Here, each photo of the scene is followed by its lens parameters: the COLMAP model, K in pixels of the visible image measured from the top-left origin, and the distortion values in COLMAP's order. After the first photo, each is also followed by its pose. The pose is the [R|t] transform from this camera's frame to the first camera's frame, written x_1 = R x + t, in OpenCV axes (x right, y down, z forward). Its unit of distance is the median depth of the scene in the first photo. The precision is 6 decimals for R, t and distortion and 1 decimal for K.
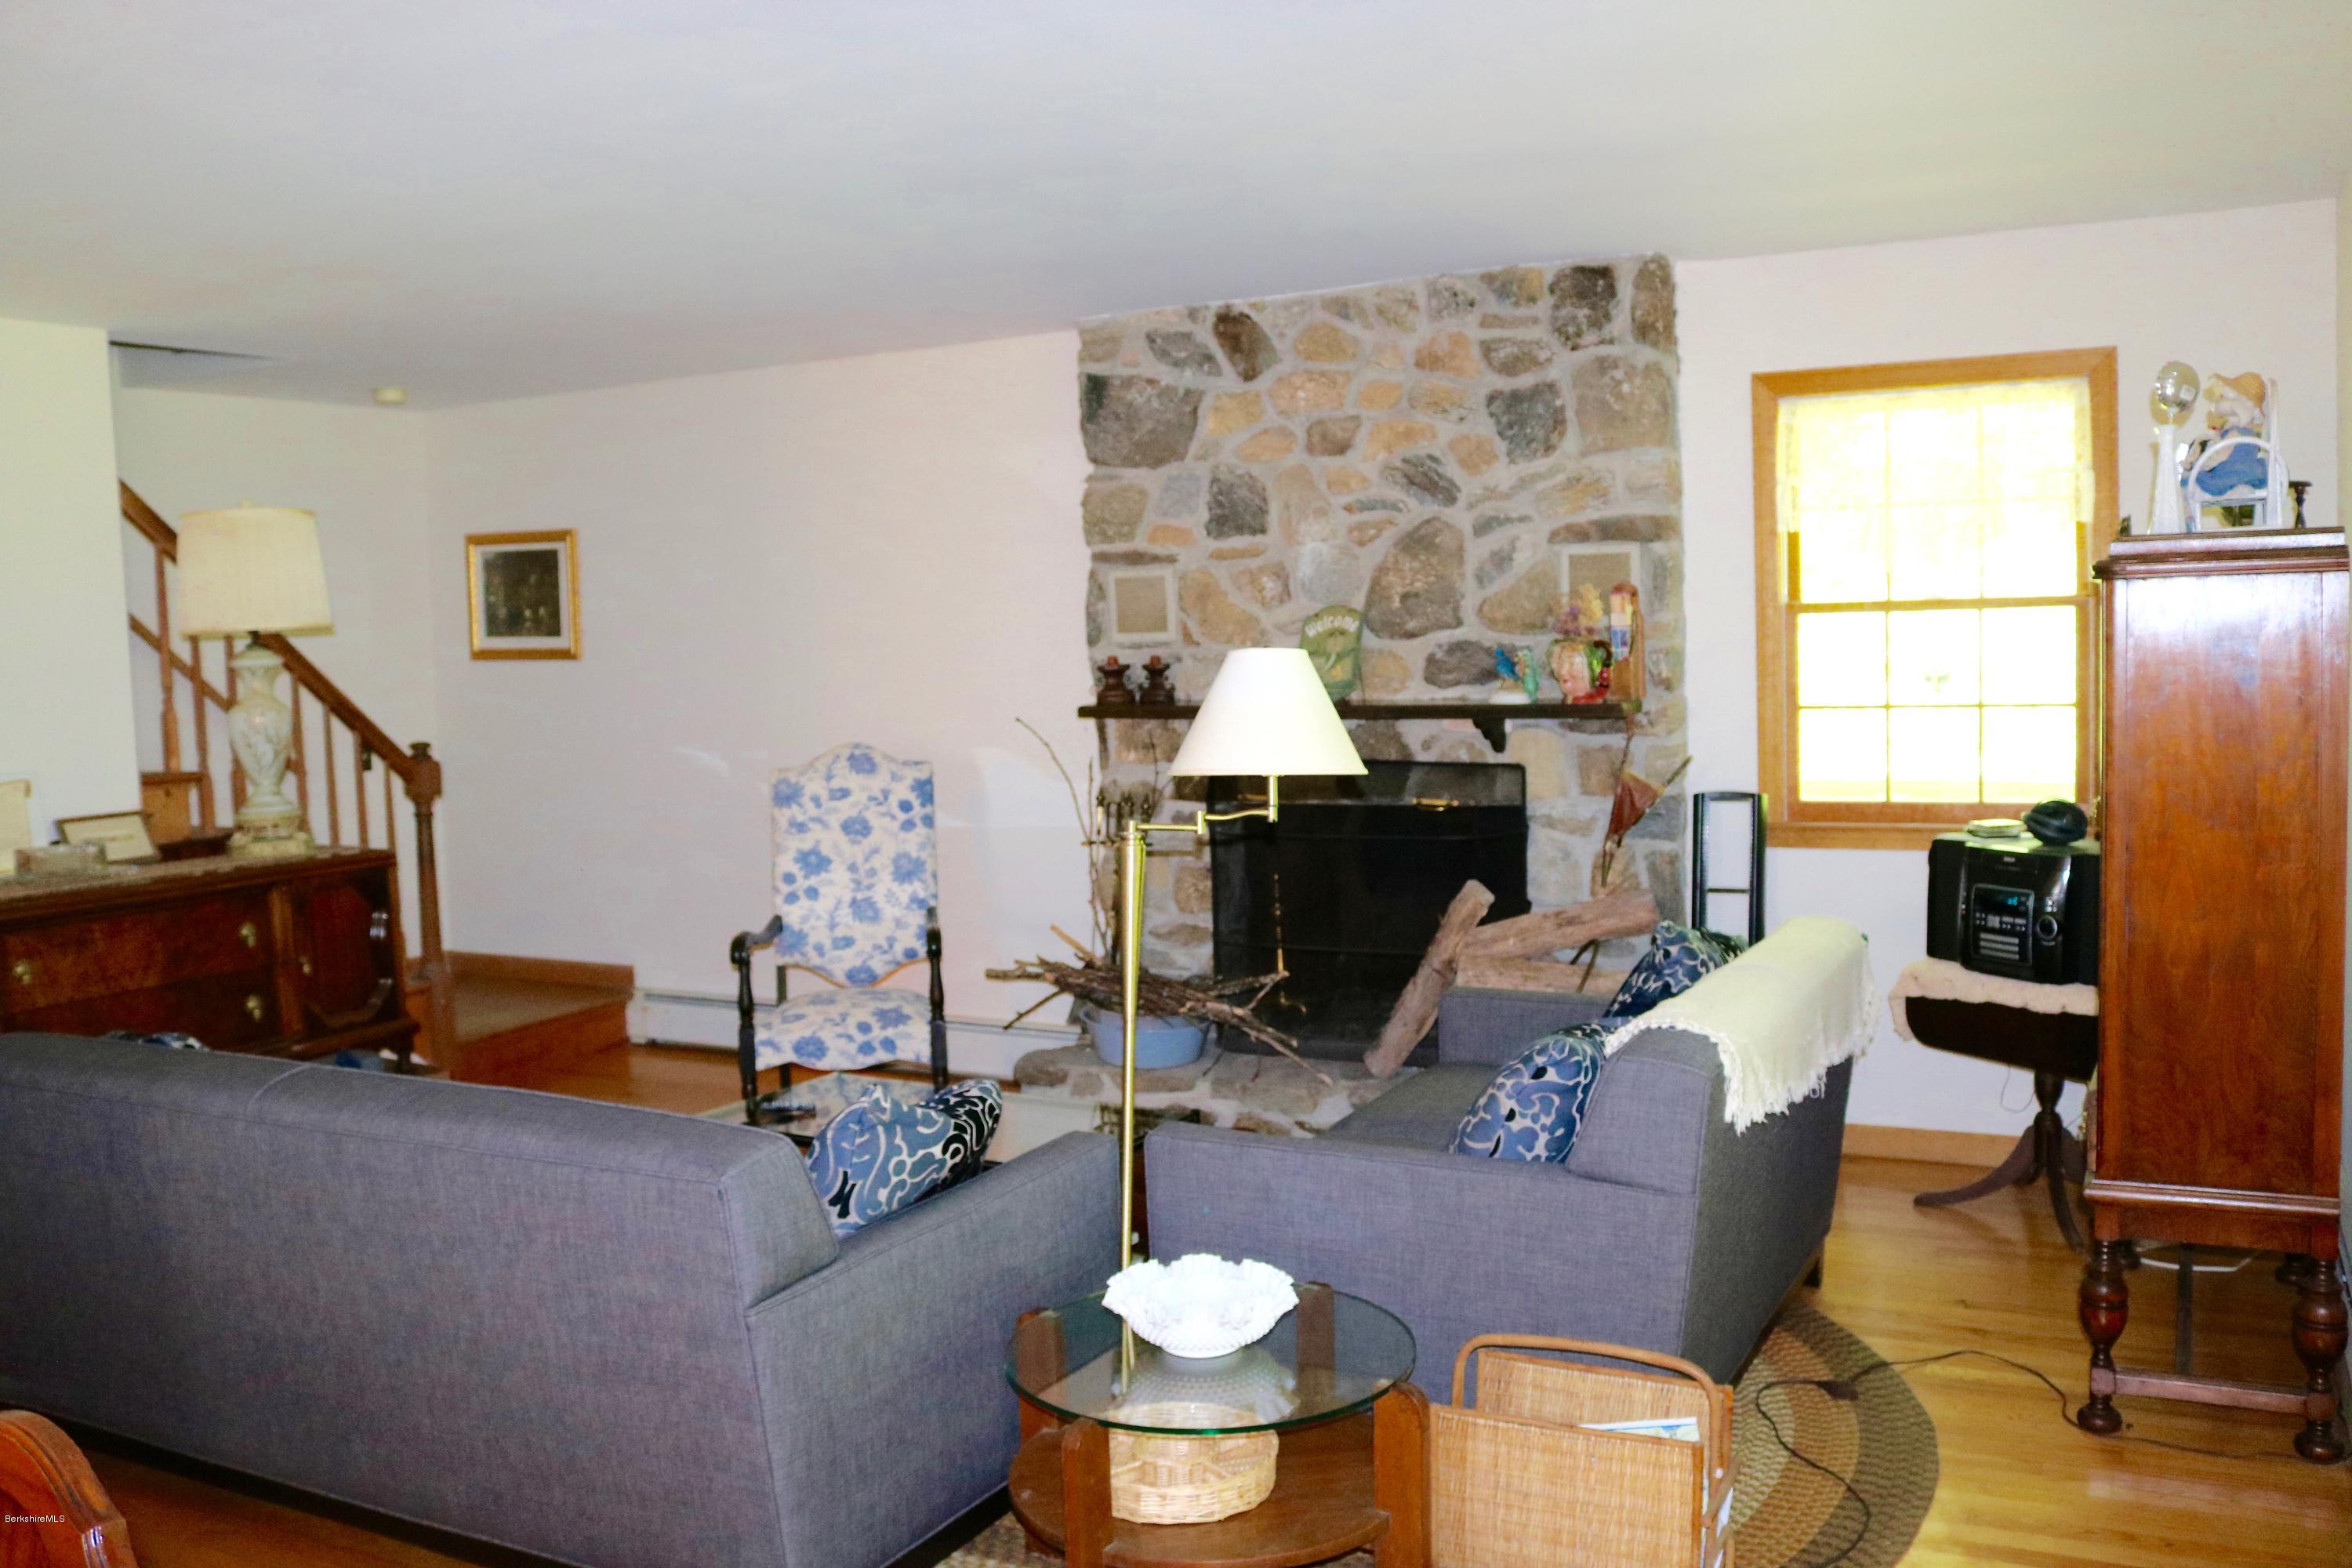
lens RADIAL K [[1952.2, 0, 1176.0], [0, 1952.2, 784.0], [0, 0, 1]] dist [-0.163175, 0.136856]
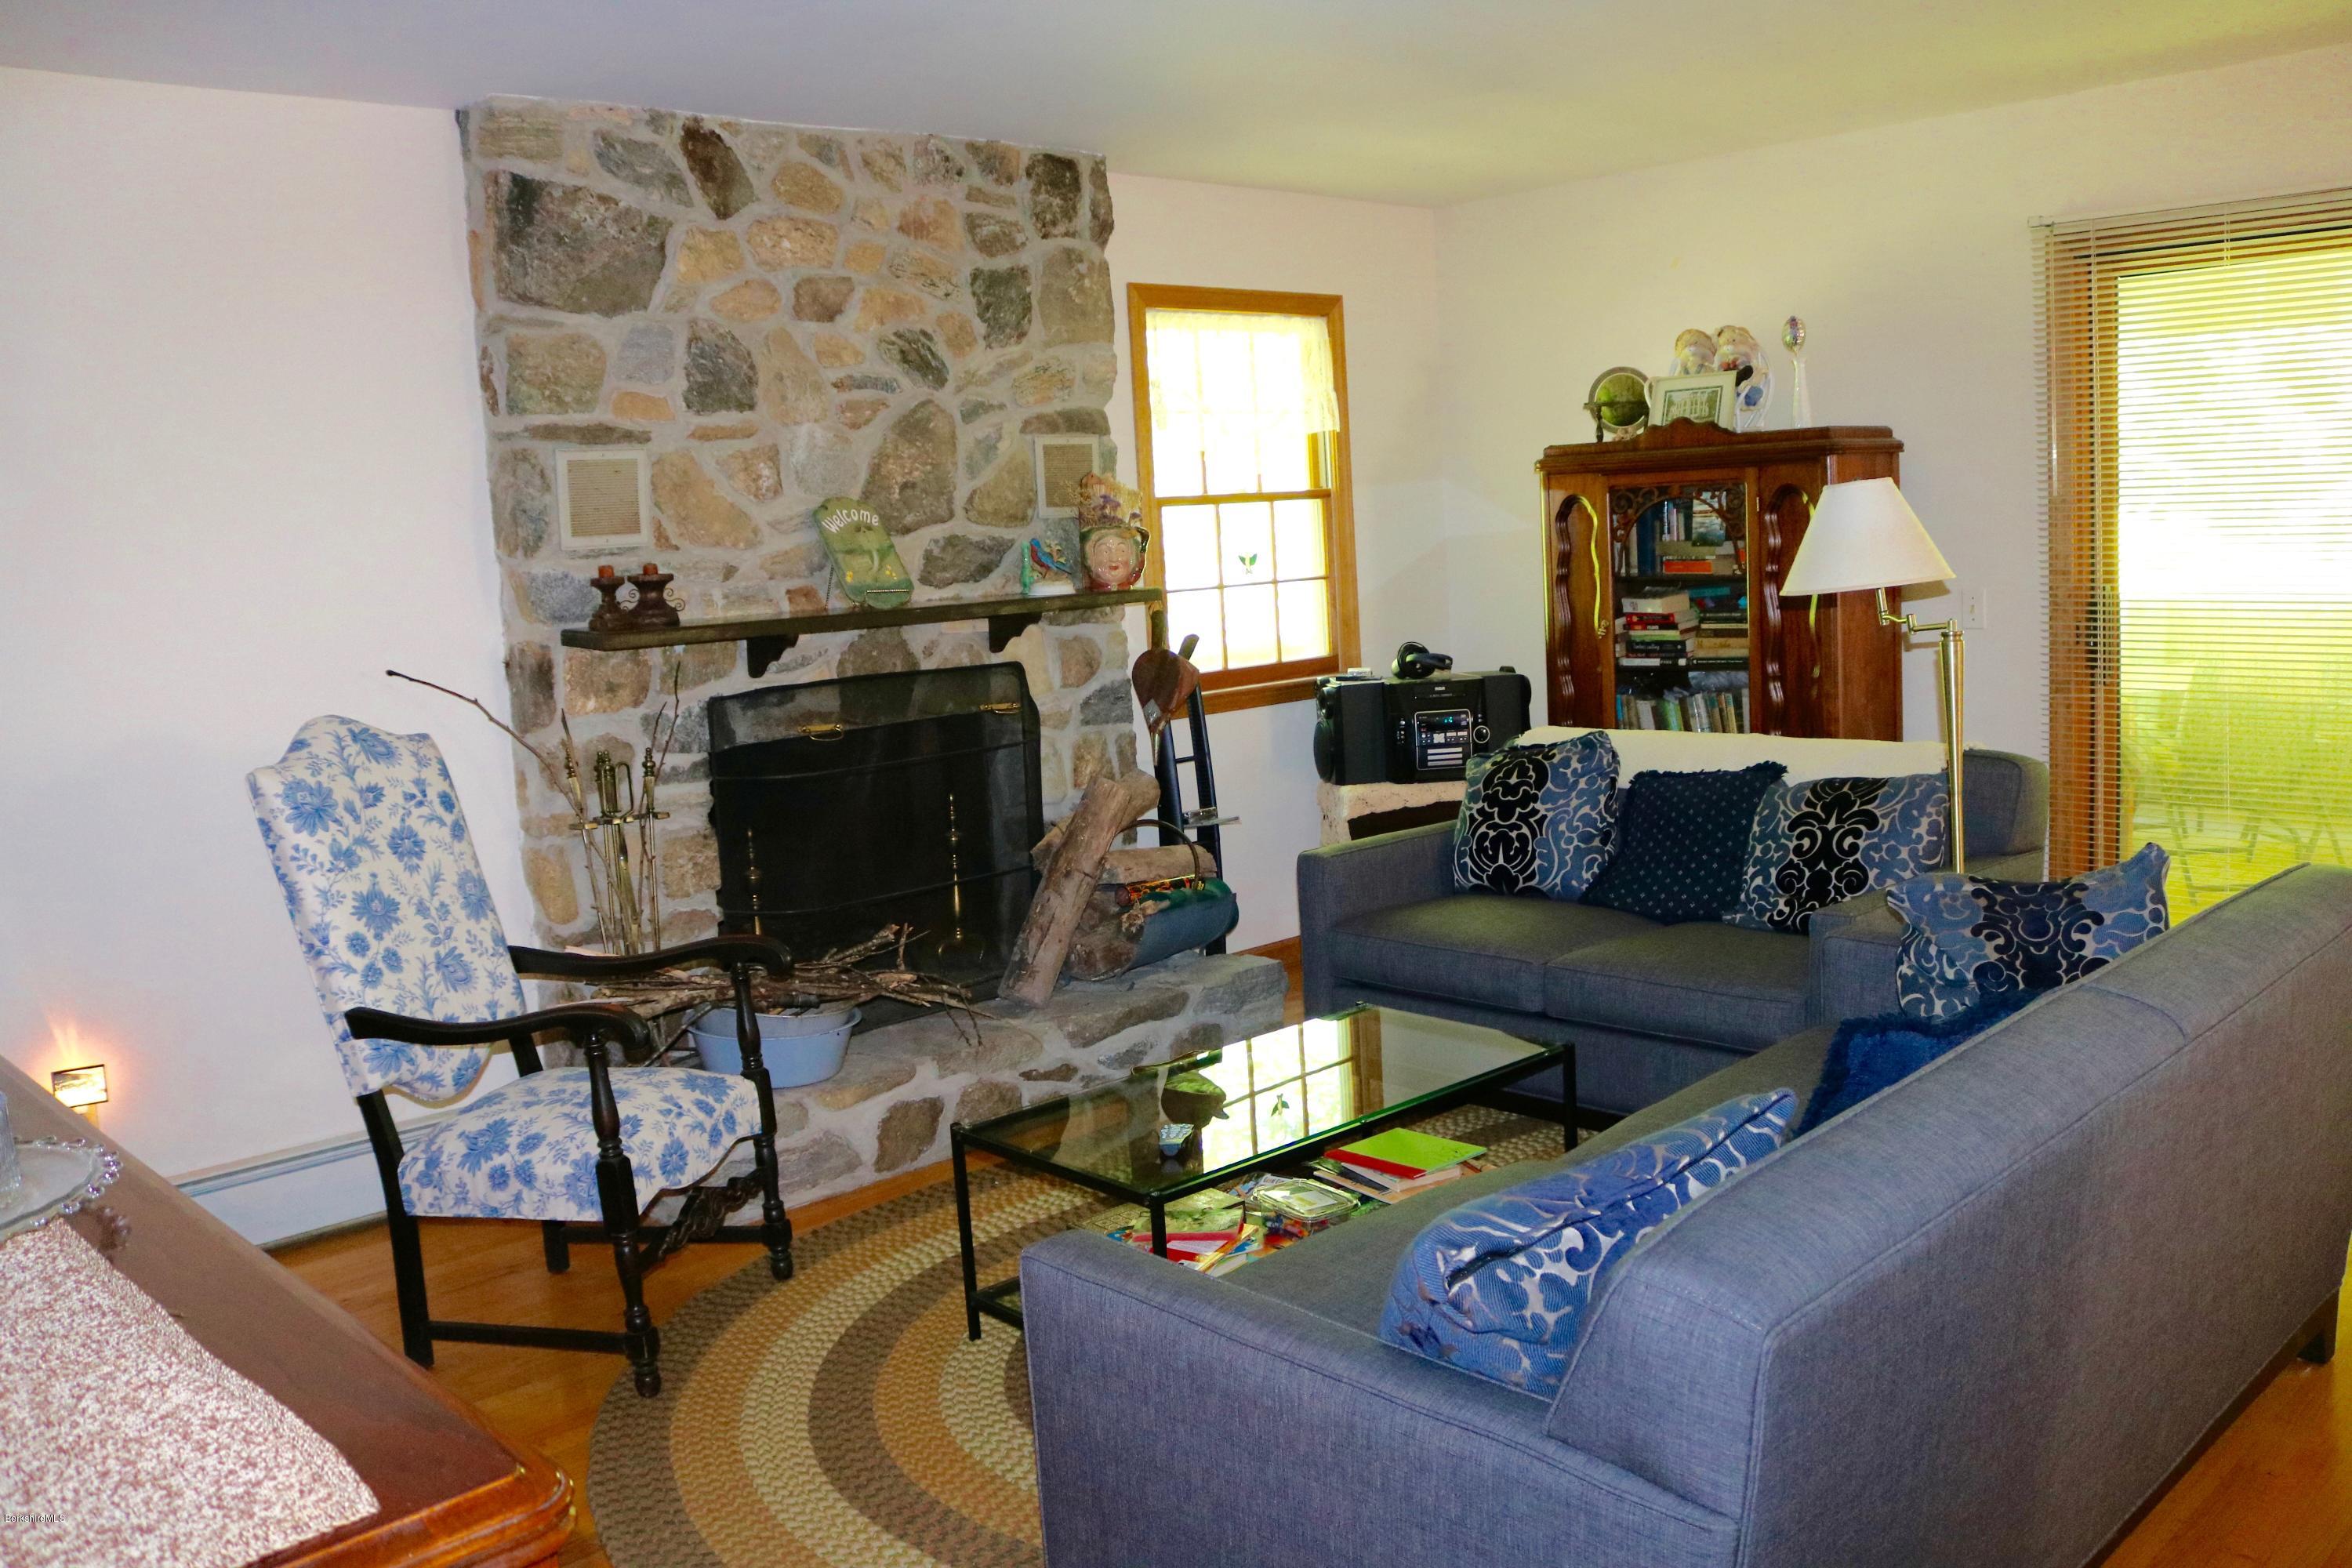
lens RADIAL K [[1952.2, 0, 1176.0], [0, 1952.2, 784.0], [0, 0, 1]] dist [-0.163175, 0.136856]
pose [[0.316185, -0.111602, 0.942110, -0.697513], [0.119622, 0.989821, 0.077107, -0.015241], [-0.941126, 0.088317, 0.326317, 0.605343]]
